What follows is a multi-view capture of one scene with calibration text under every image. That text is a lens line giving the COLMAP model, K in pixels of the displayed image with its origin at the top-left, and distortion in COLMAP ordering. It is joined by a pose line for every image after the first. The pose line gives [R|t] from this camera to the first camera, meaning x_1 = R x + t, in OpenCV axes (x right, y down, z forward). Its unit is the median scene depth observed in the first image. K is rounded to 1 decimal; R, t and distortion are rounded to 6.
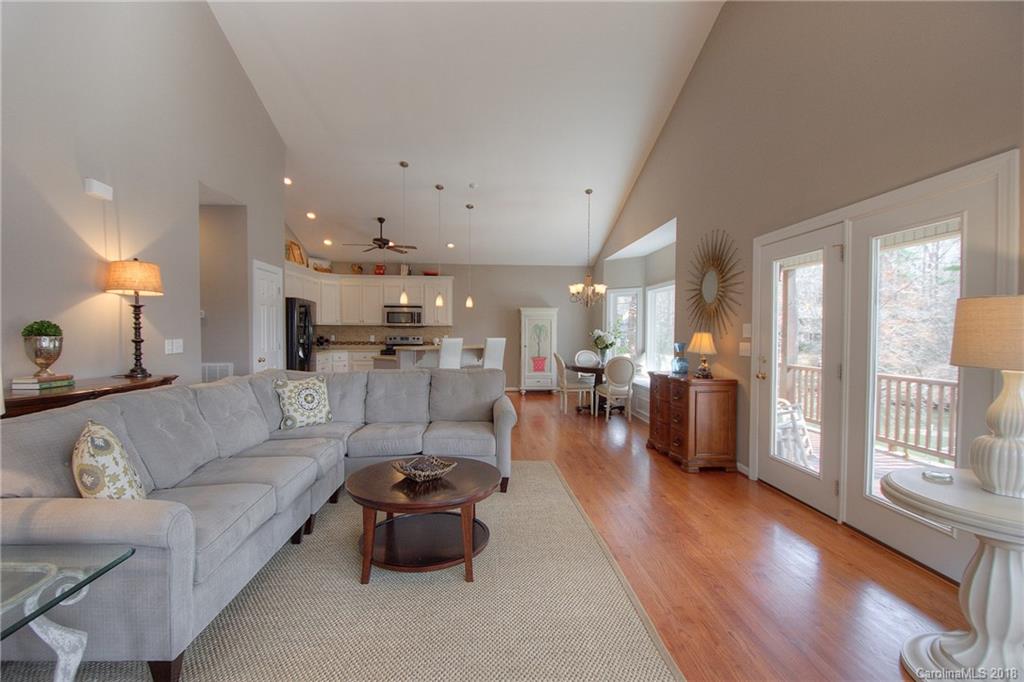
lens RADIAL K [[456.4, 0, 512.0], [0, 456.4, 341.0], [0, 0, 1]] dist [0.001757, 0.000280]
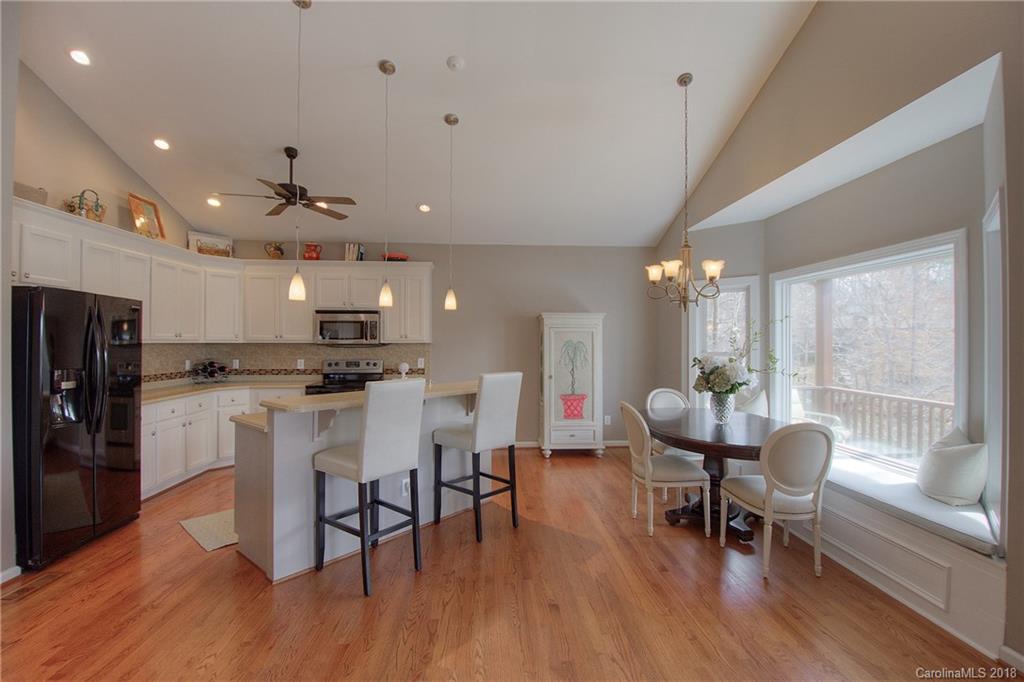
lens RADIAL K [[456.4, 0, 512.0], [0, 456.4, 341.0], [0, 0, 1]] dist [0.001757, 0.000280]
pose [[0.999924, -0.004087, -0.011613, -0.014379], [0.003799, 0.999688, -0.024673, -0.021335], [0.011710, 0.024627, 0.999628, 0.401108]]
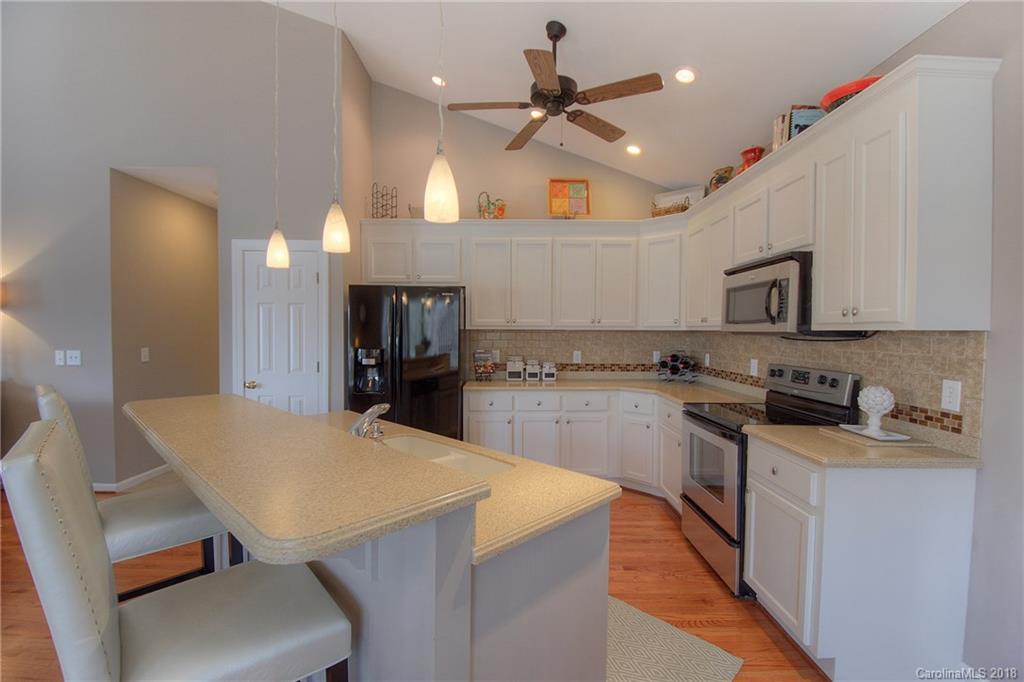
lens RADIAL K [[450.6, 0, 512.0], [0, 450.6, 341.0], [0, 0, 1]] dist [0.000562, -0.024445]
pose [[-0.072087, 0.018639, -0.997224, 0.056530], [-0.026702, 0.999431, 0.020611, -0.029425], [0.997041, 0.028114, -0.071548, 0.867422]]
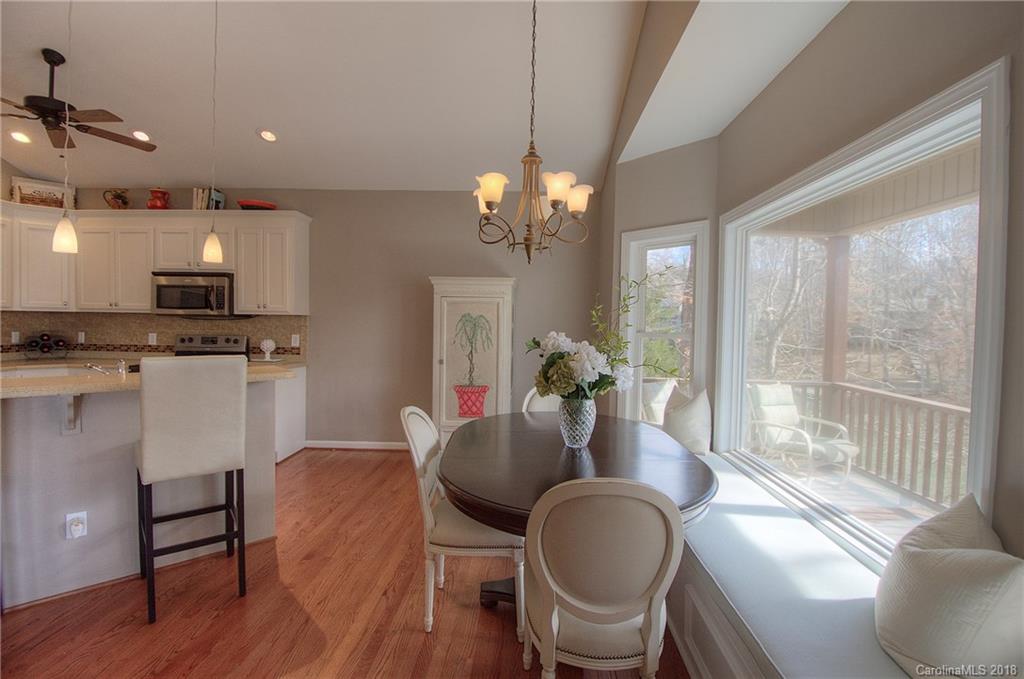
lens RADIAL K [[460.9, 0, 520.2], [0, 460.9, 336.5], [0, 0, 1]] dist [0.002887, -0.014855]
pose [[0.994844, 0.013921, -0.100452, 0.154297], [-0.013086, 0.999874, 0.008974, -0.018949], [0.100565, -0.007614, 0.994901, 0.554749]]
